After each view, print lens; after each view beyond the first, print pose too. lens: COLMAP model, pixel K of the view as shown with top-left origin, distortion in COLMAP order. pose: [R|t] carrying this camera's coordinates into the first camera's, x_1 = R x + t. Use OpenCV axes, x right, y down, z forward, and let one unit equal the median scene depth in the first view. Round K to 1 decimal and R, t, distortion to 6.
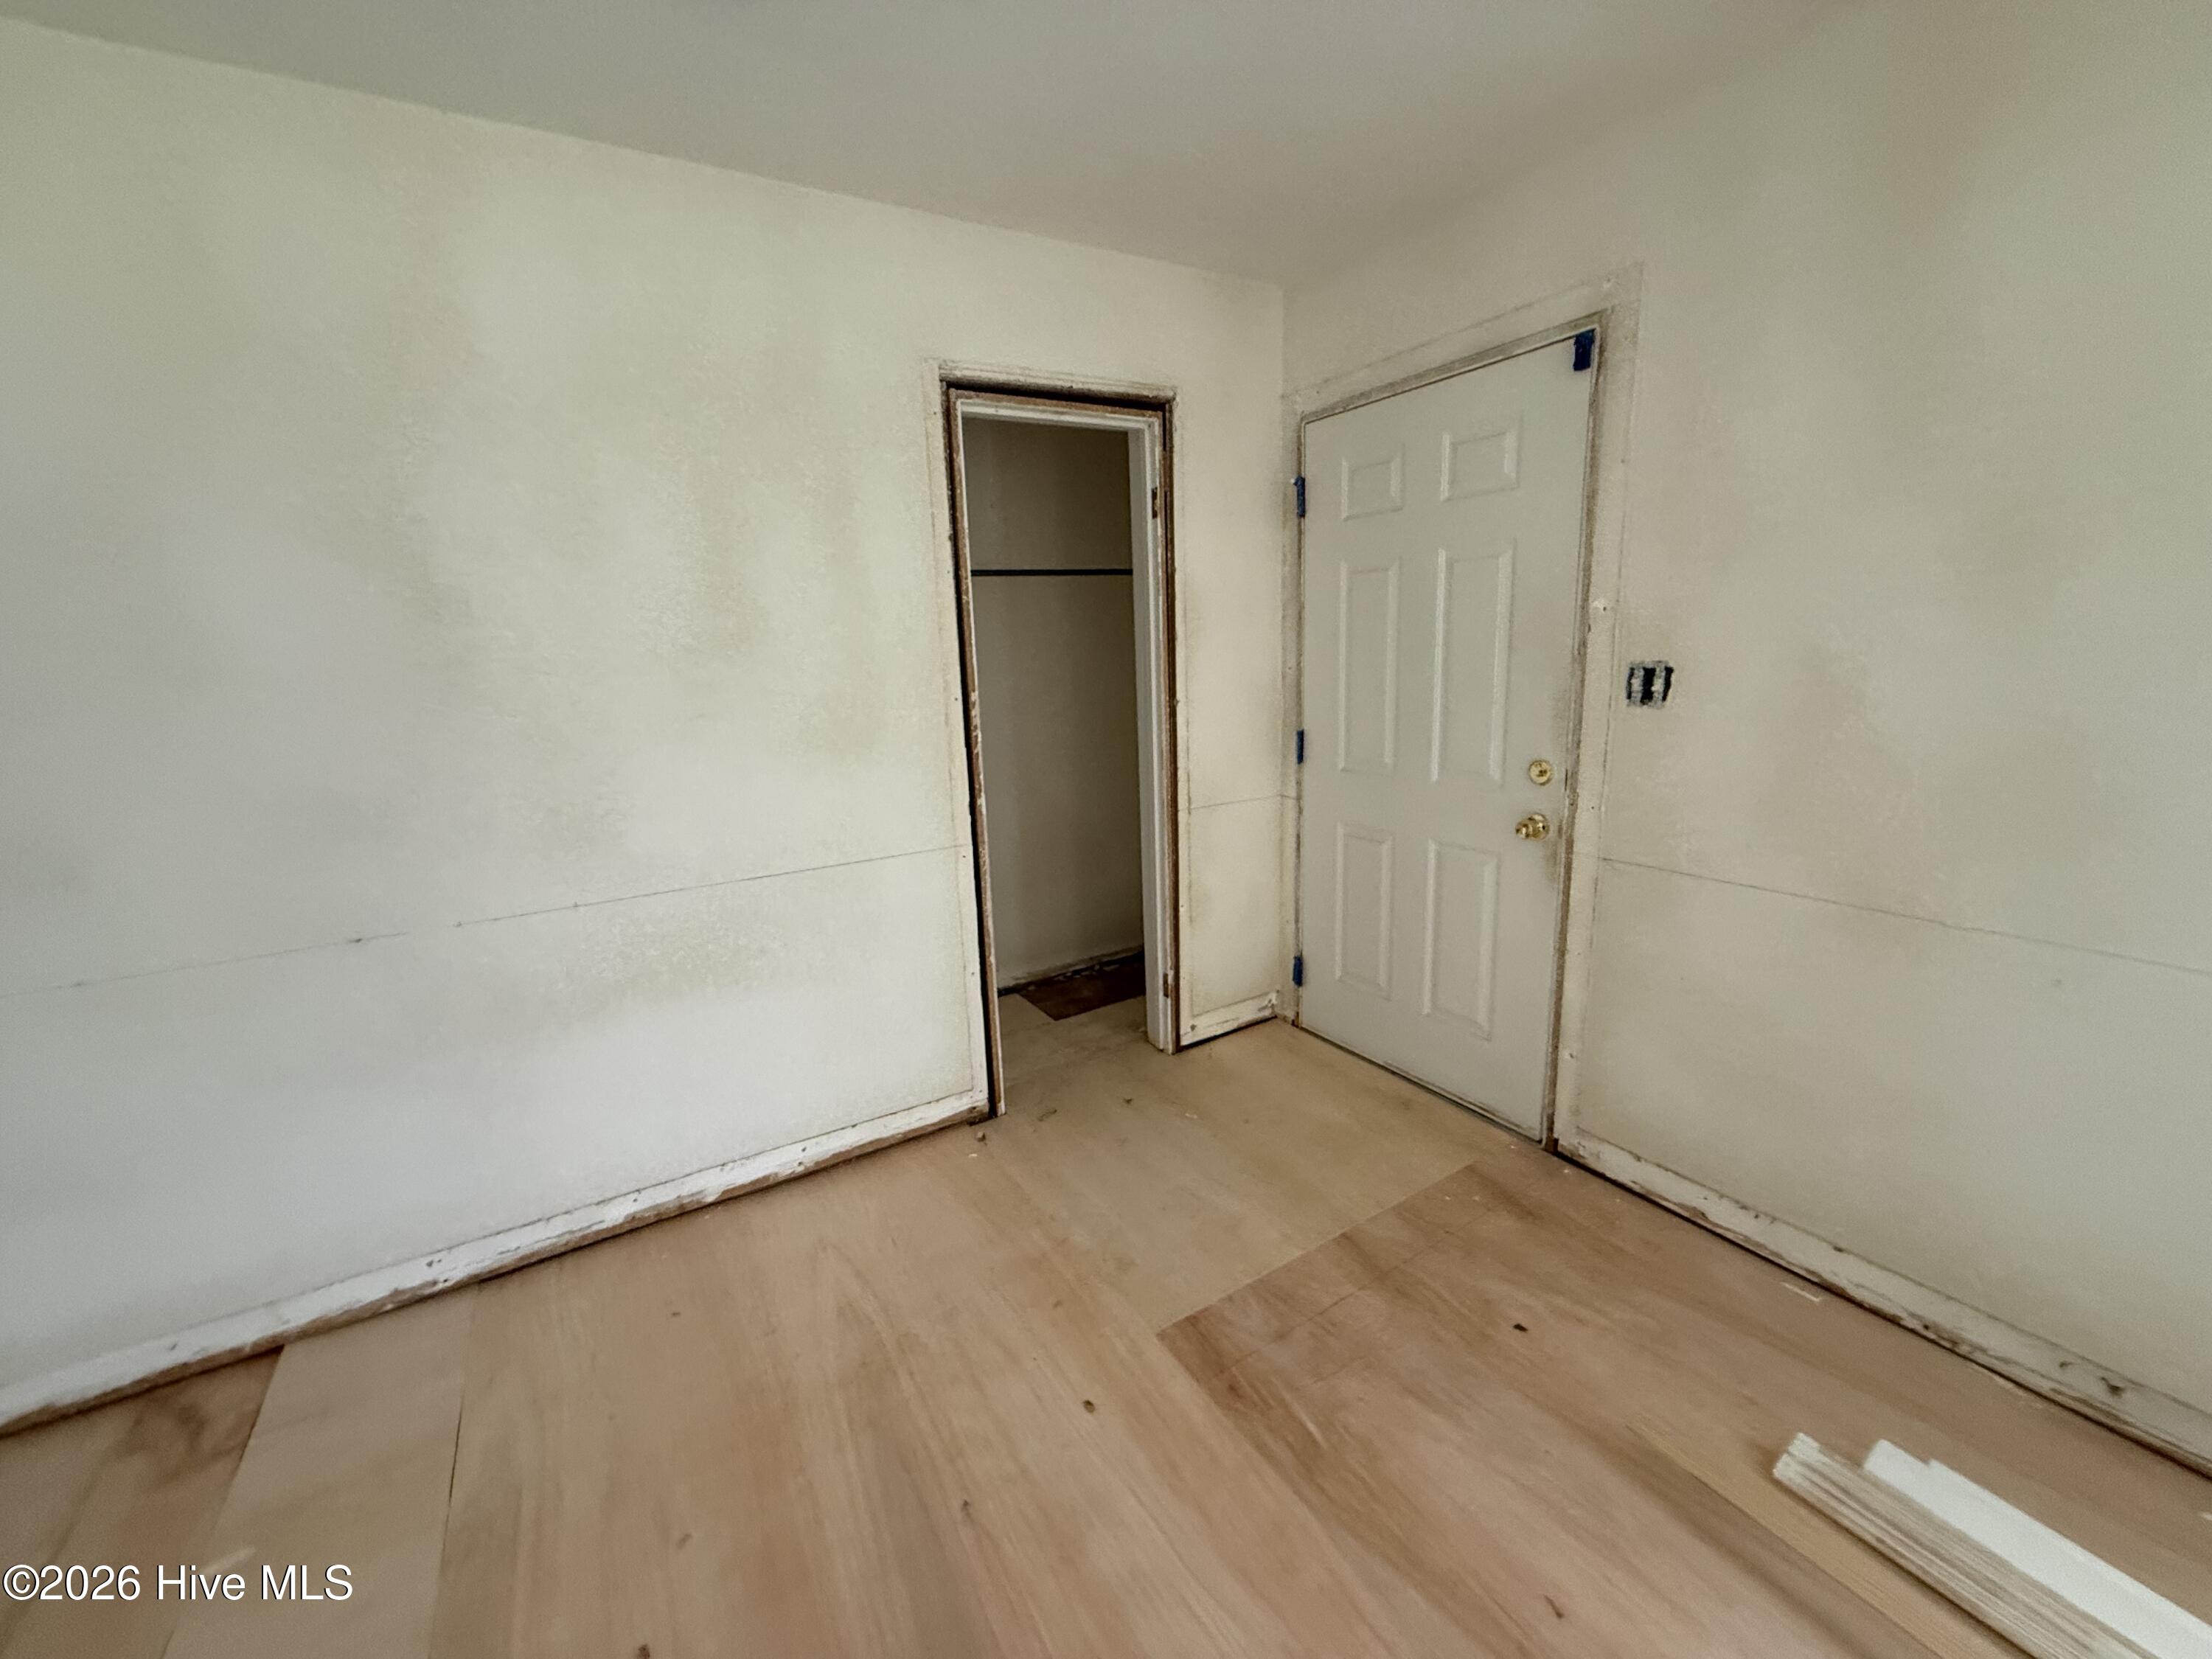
lens RADIAL K [[890.7, 0, 1103.2], [0, 890.7, 825.6], [0, 0, 1]] dist [-0.002001, -0.000036]
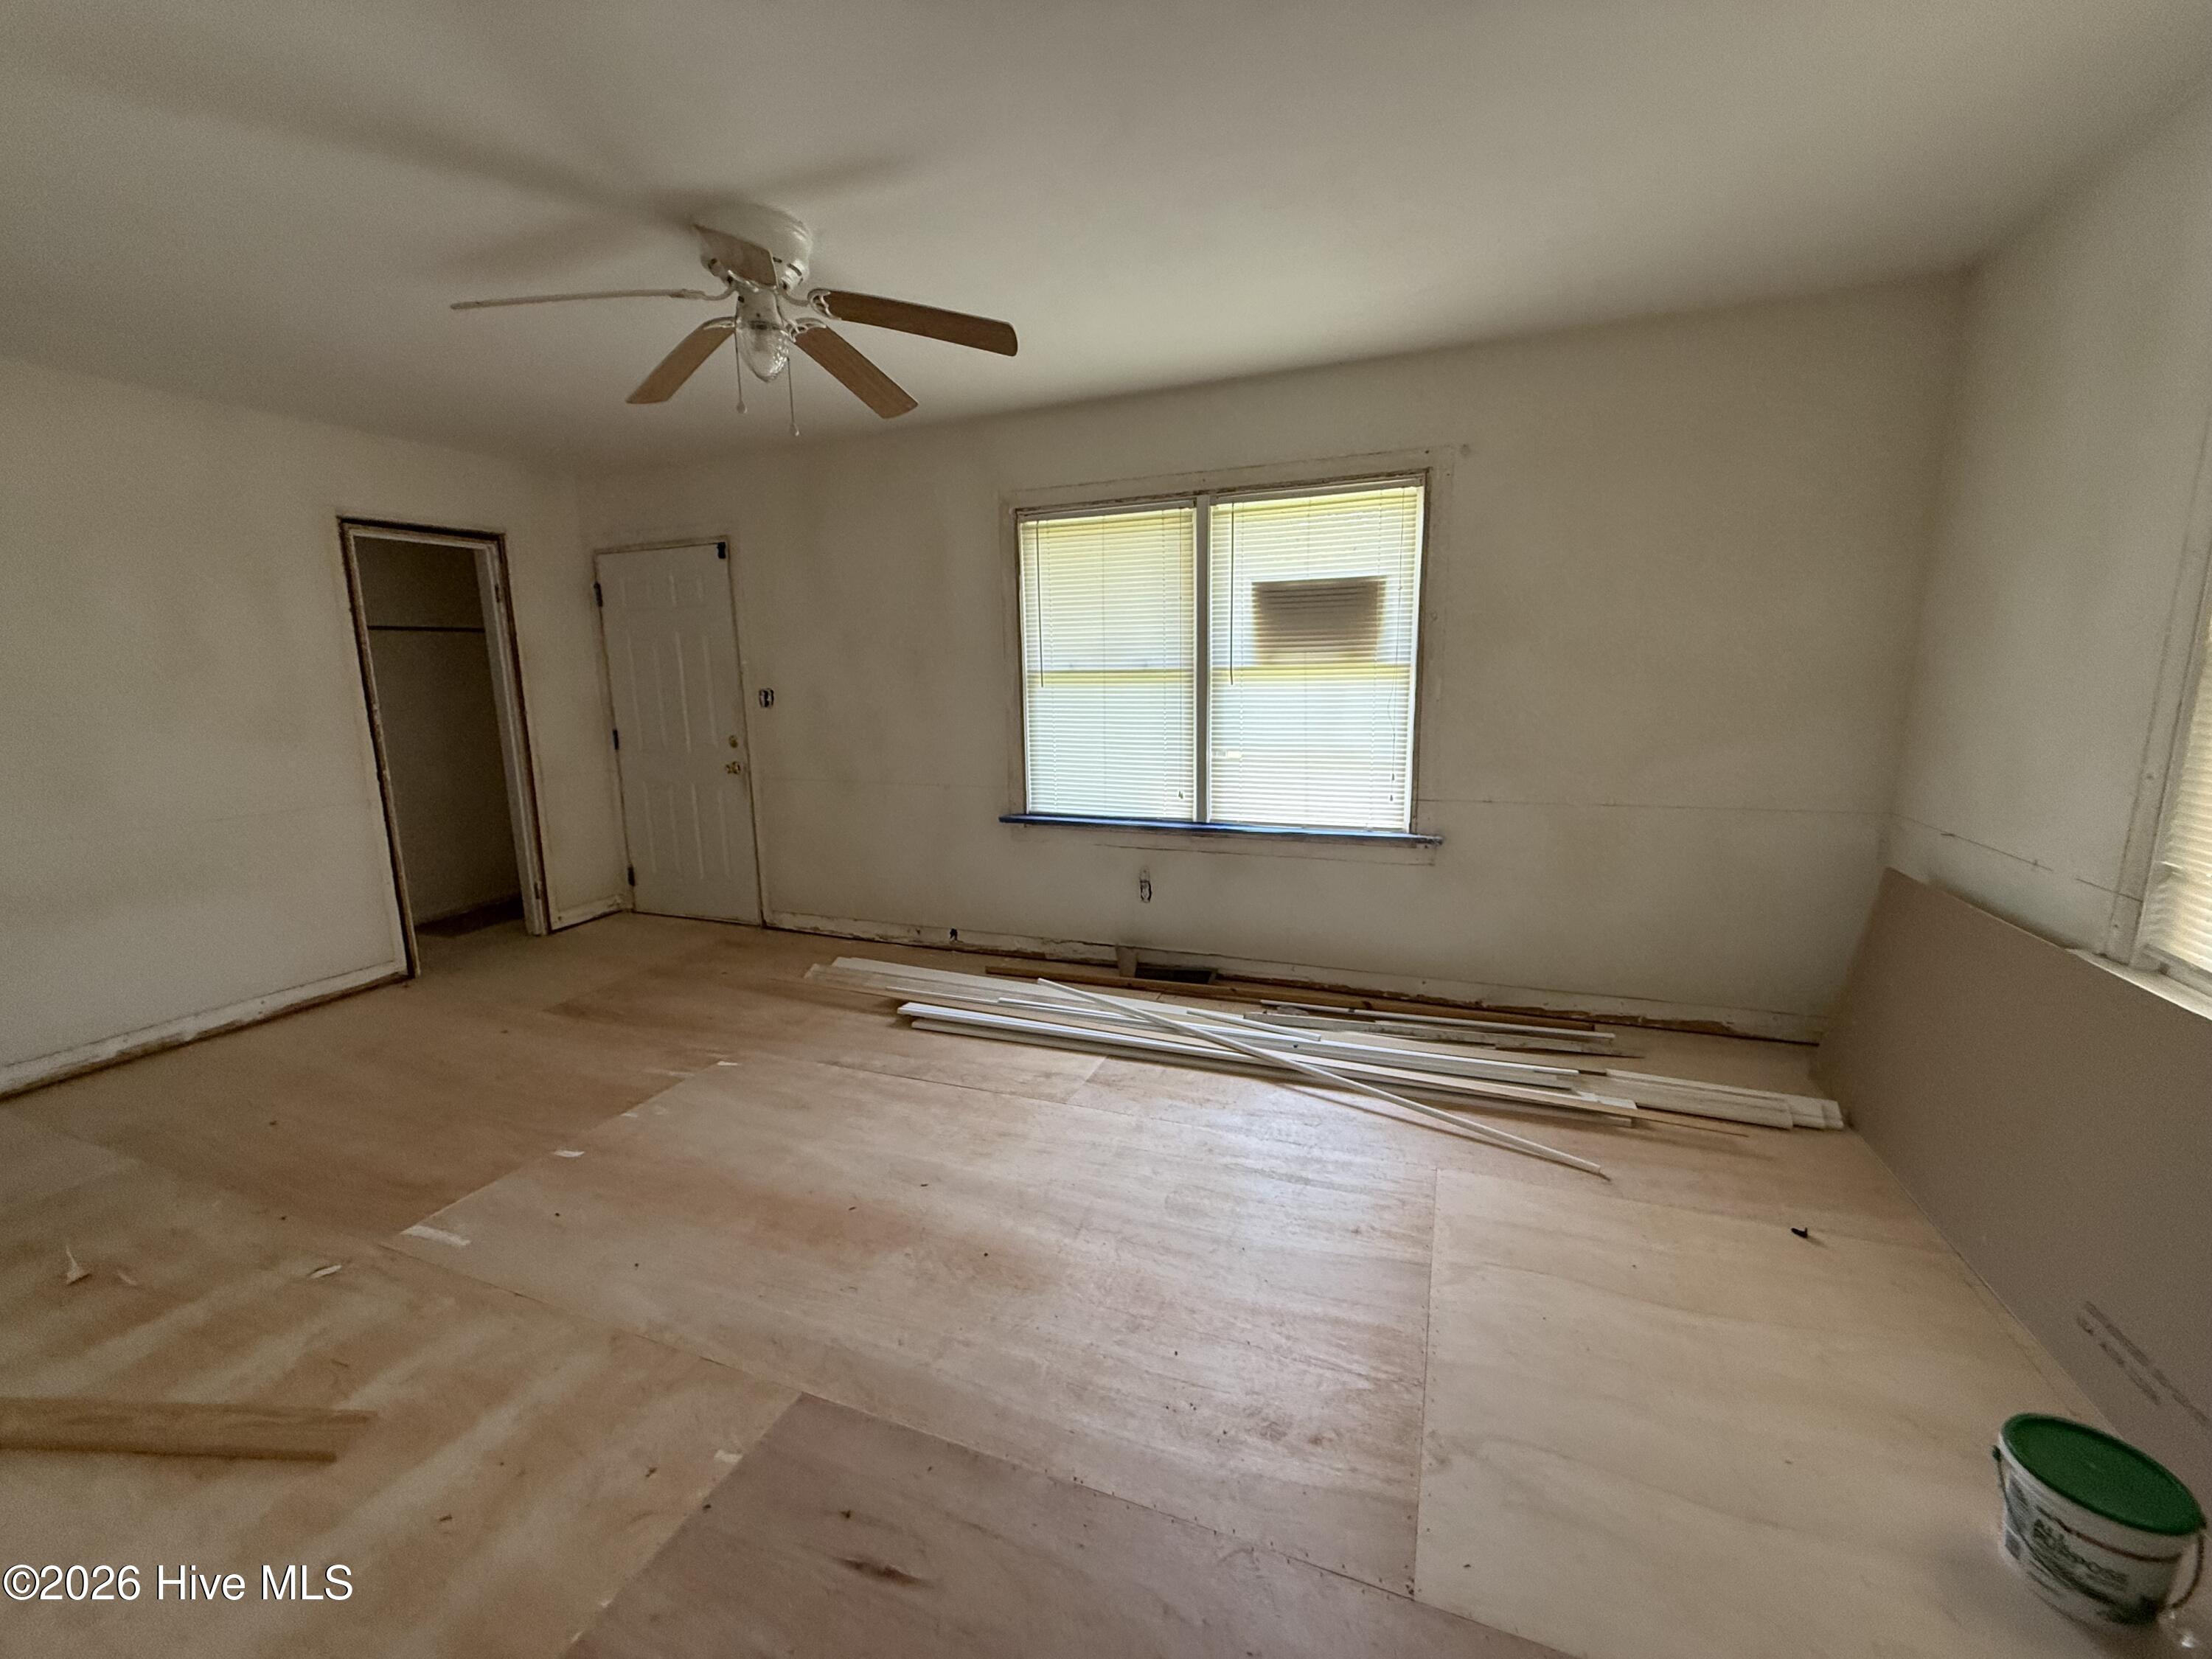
lens RADIAL K [[890.7, 0, 1106.6], [0, 890.7, 832.4], [0, 0, 1]] dist [-0.002001, -0.000036]
pose [[0.802340, -0.081826, 0.591232, -0.051926], [0.105560, 0.994397, -0.005629, 0.226545], [-0.587458, 0.066927, 0.806482, -1.046630]]
